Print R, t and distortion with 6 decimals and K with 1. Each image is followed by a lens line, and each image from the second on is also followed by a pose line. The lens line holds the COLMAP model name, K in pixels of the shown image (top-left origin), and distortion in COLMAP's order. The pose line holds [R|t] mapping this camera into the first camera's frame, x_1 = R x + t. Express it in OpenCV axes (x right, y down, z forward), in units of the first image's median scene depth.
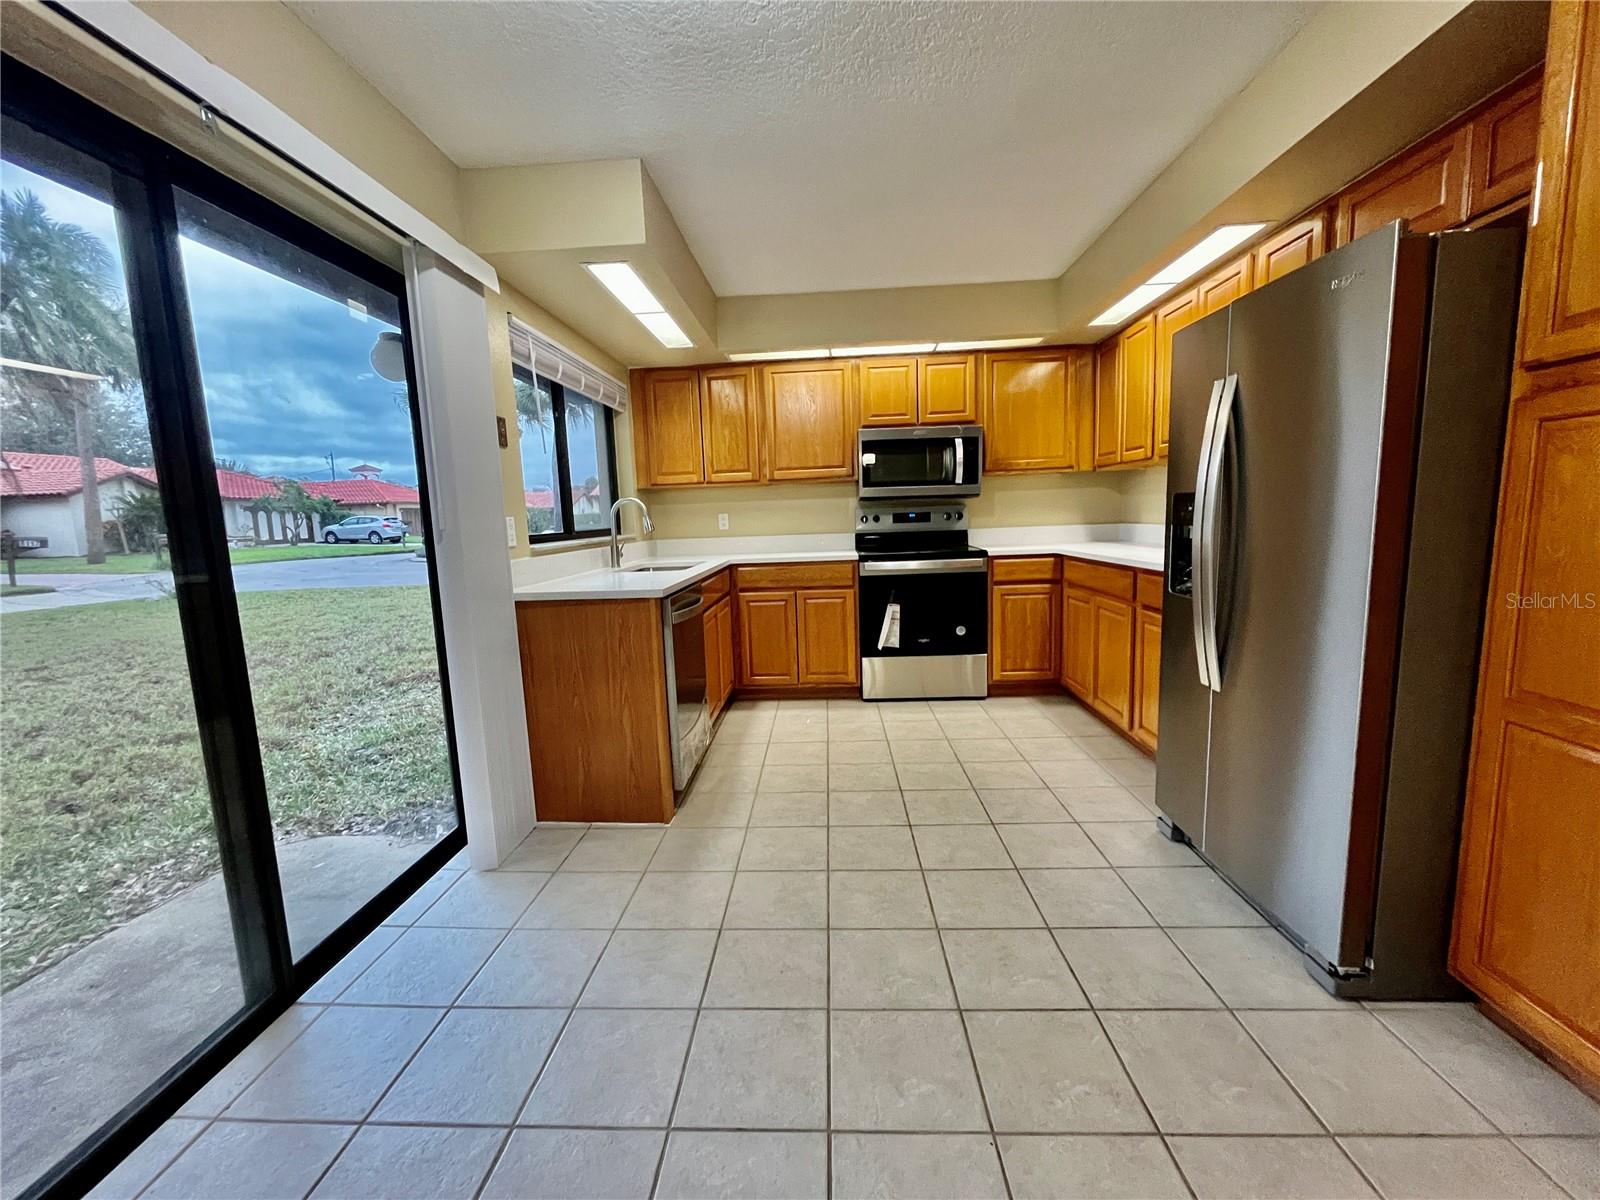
lens RADIAL K [[652.0, 0, 797.4], [0, 652.0, 604.0], [0, 0, 1]] dist [-0.001737, 0.000128]
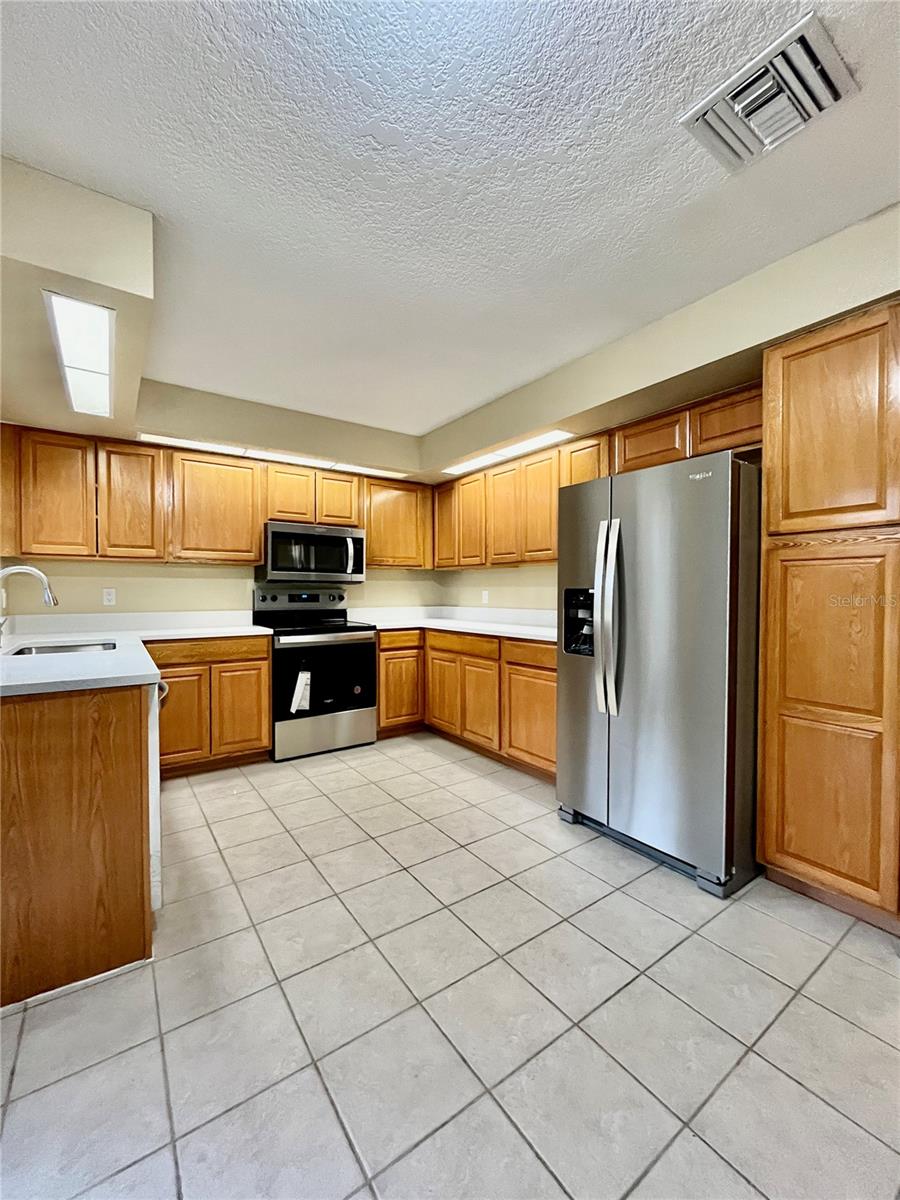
lens RADIAL K [[489.0, 0, 450.4], [0, 489.0, 601.9], [0, 0, 1]] dist [-0.001737, 0.000128]
pose [[0.786831, 0.023300, 0.616728, -0.190601], [0.054834, 0.992696, -0.107463, -0.015924], [-0.614727, 0.118373, 0.779806, 0.148221]]
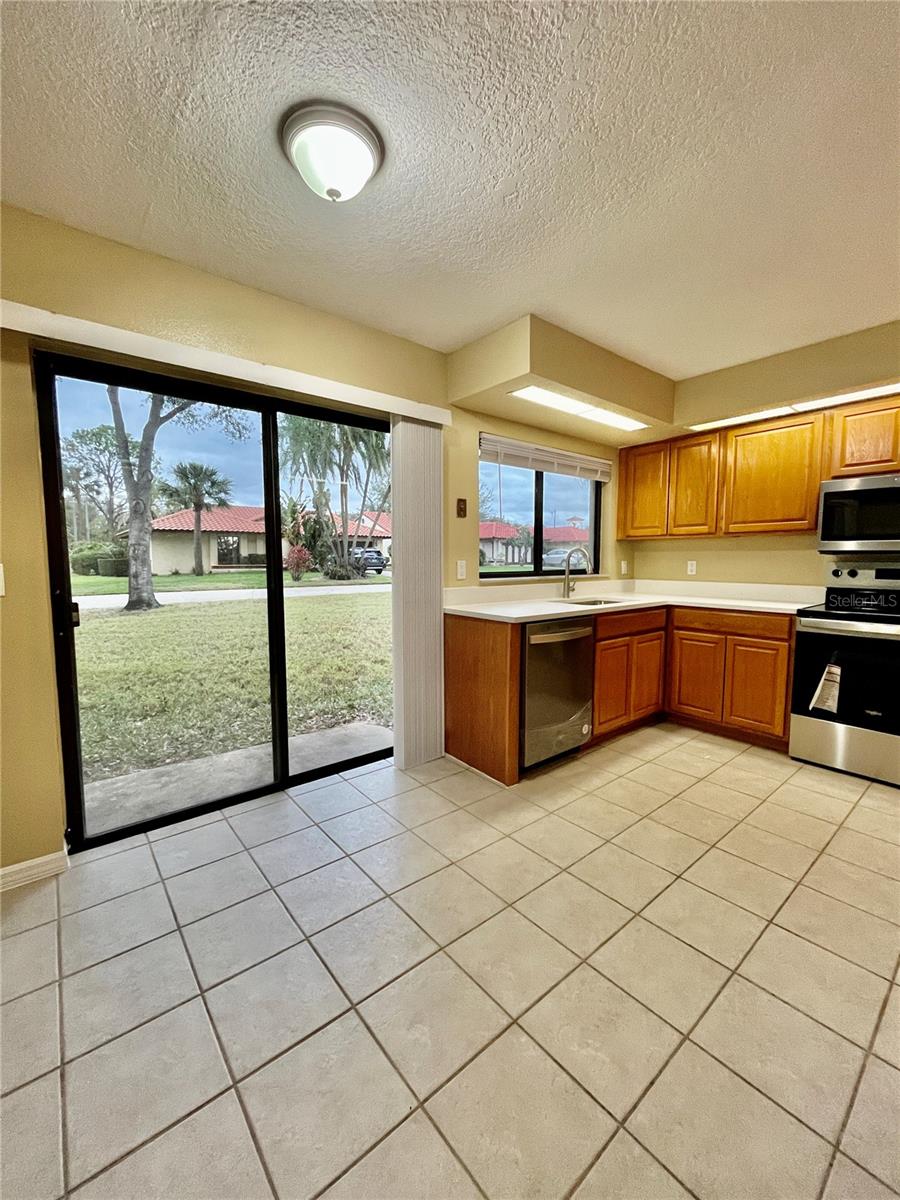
lens RADIAL K [[489.0, 0, 450.4], [0, 489.0, 601.9], [0, 0, 1]] dist [-0.001737, 0.000128]
pose [[0.672526, 0.101863, -0.733030, 0.285109], [-0.124848, 0.991902, 0.023294, -0.038559], [0.729467, 0.075852, 0.679798, 0.116812]]
